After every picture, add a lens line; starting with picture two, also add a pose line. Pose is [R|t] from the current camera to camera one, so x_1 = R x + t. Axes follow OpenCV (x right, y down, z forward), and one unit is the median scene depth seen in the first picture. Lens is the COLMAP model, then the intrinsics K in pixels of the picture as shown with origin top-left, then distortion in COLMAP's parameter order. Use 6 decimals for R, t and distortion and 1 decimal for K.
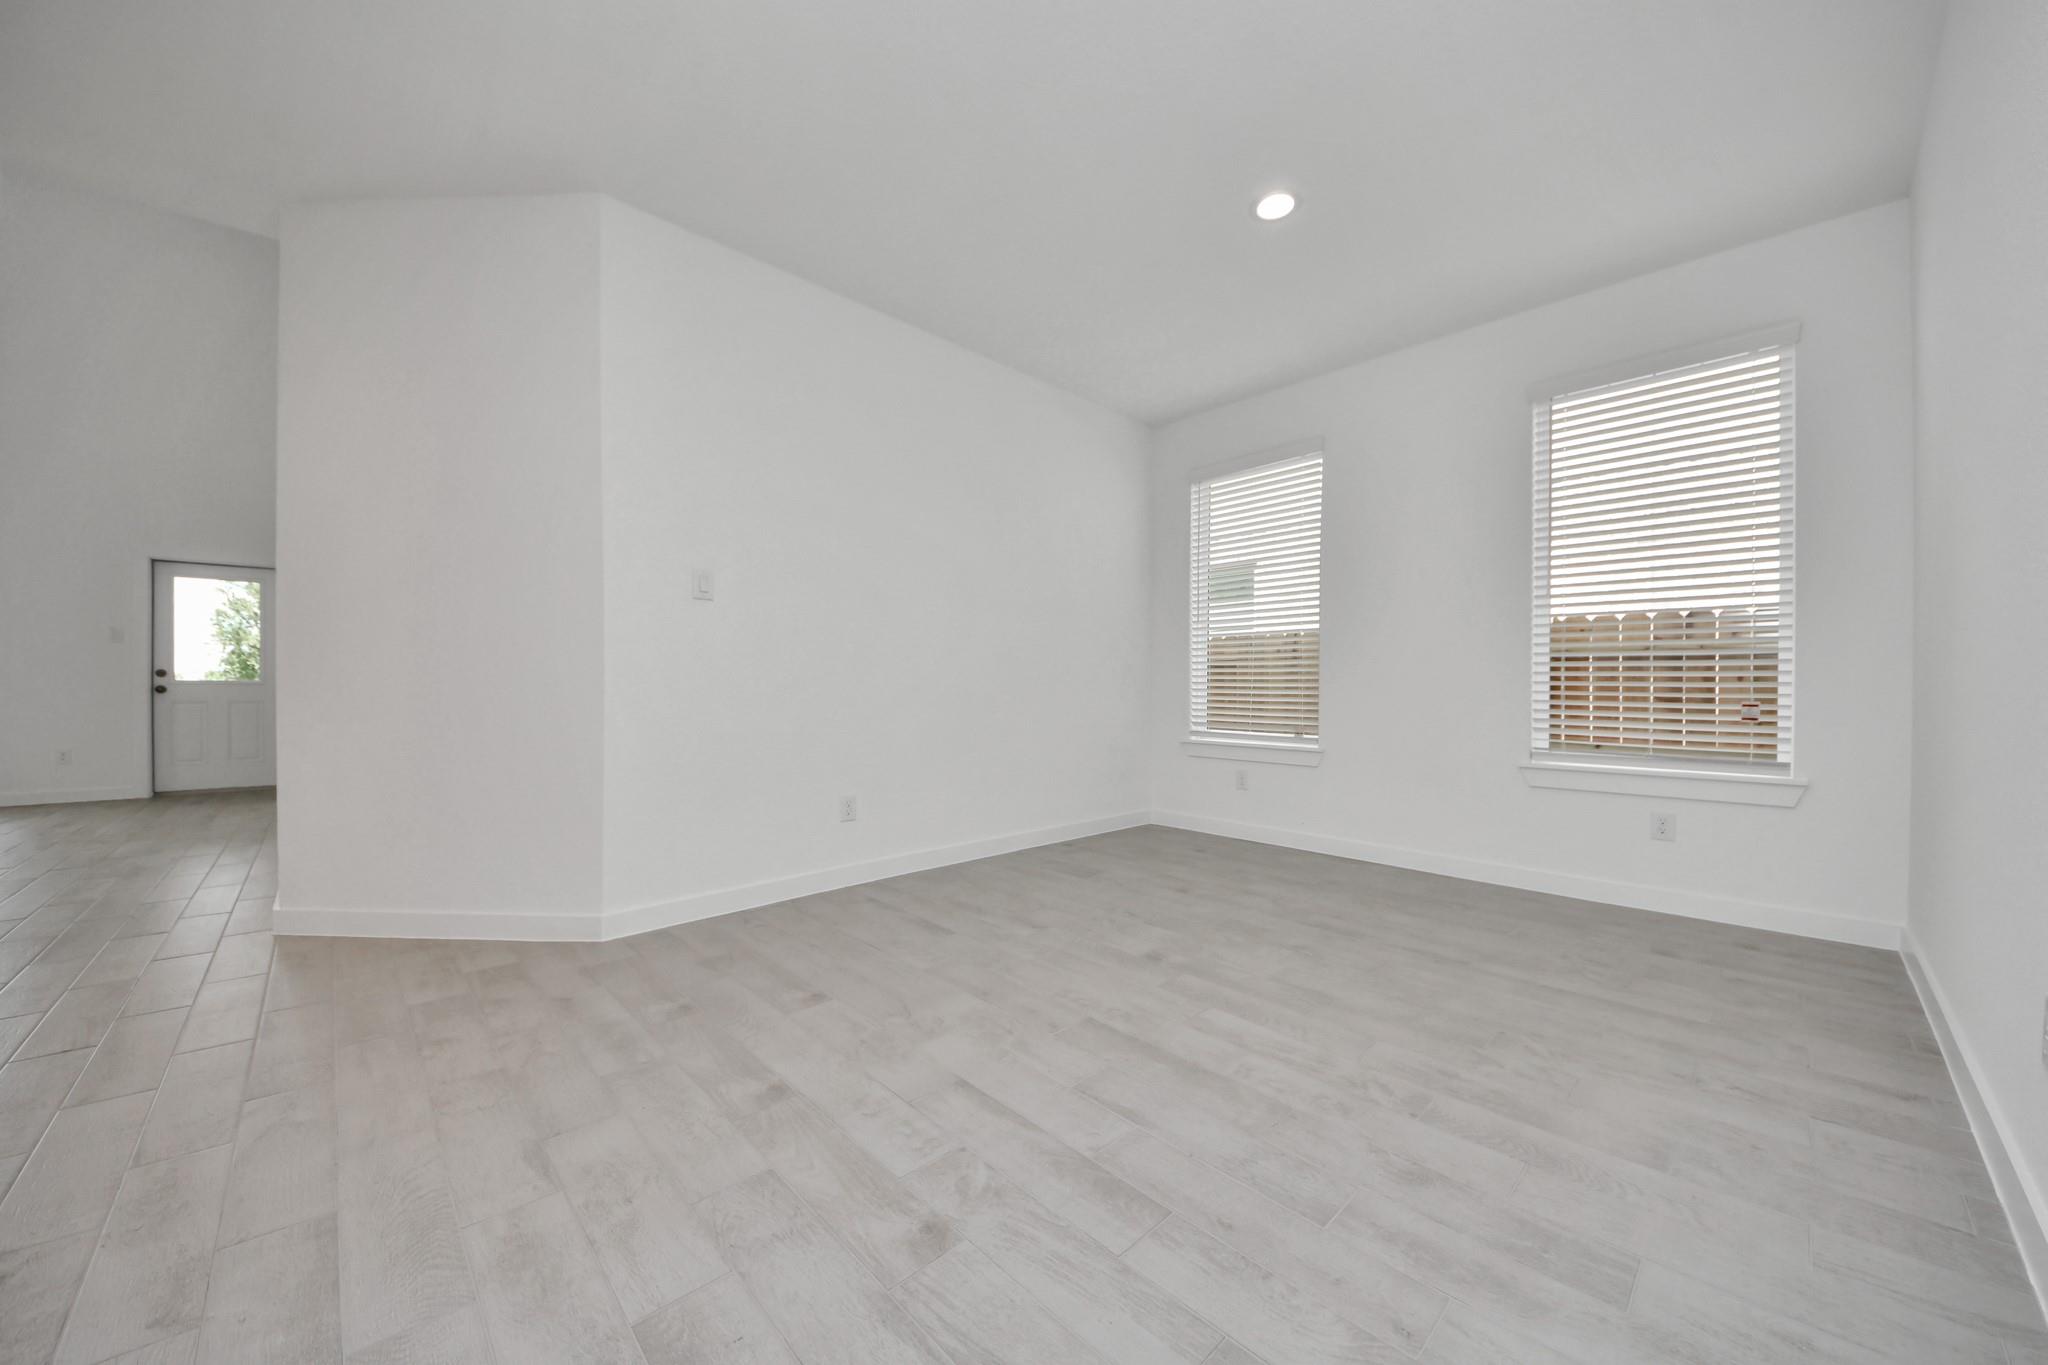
lens RADIAL K [[744.6, 0, 1027.3], [0, 744.6, 701.6], [0, 0, 1]] dist [0.019213, -0.015303]
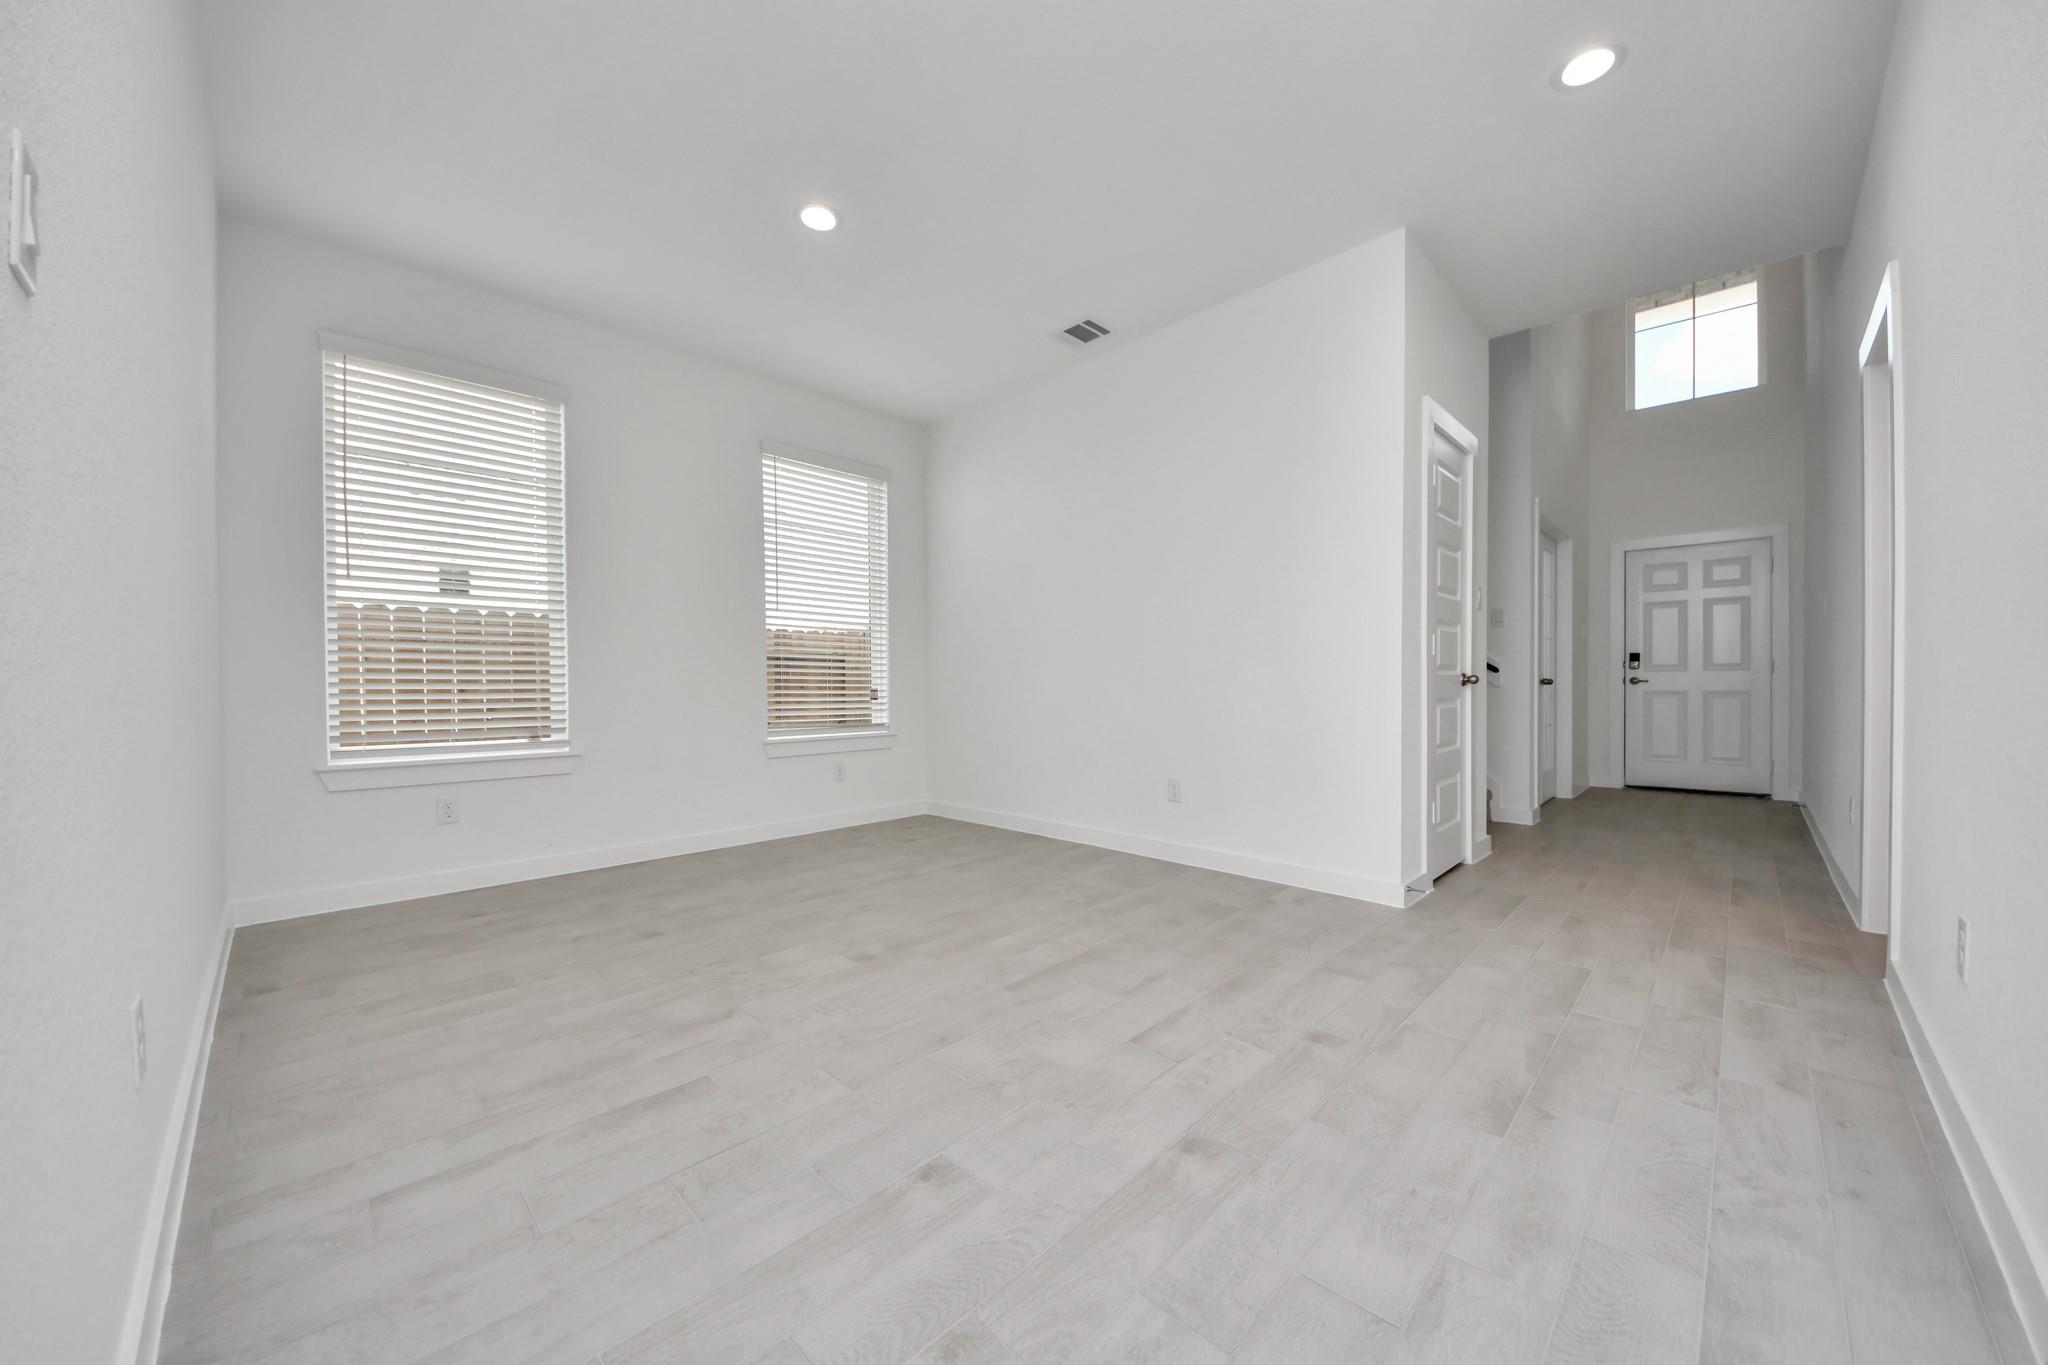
lens RADIAL K [[738.0, 0, 1024.0], [0, 738.0, 682.5], [0, 0, 1]] dist [0.051013, -0.023392]
pose [[-0.051258, -0.008355, 0.998650, -1.015448], [0.022905, 0.999692, 0.009539, -0.027143], [-0.998423, 0.023363, -0.051051, 1.044890]]
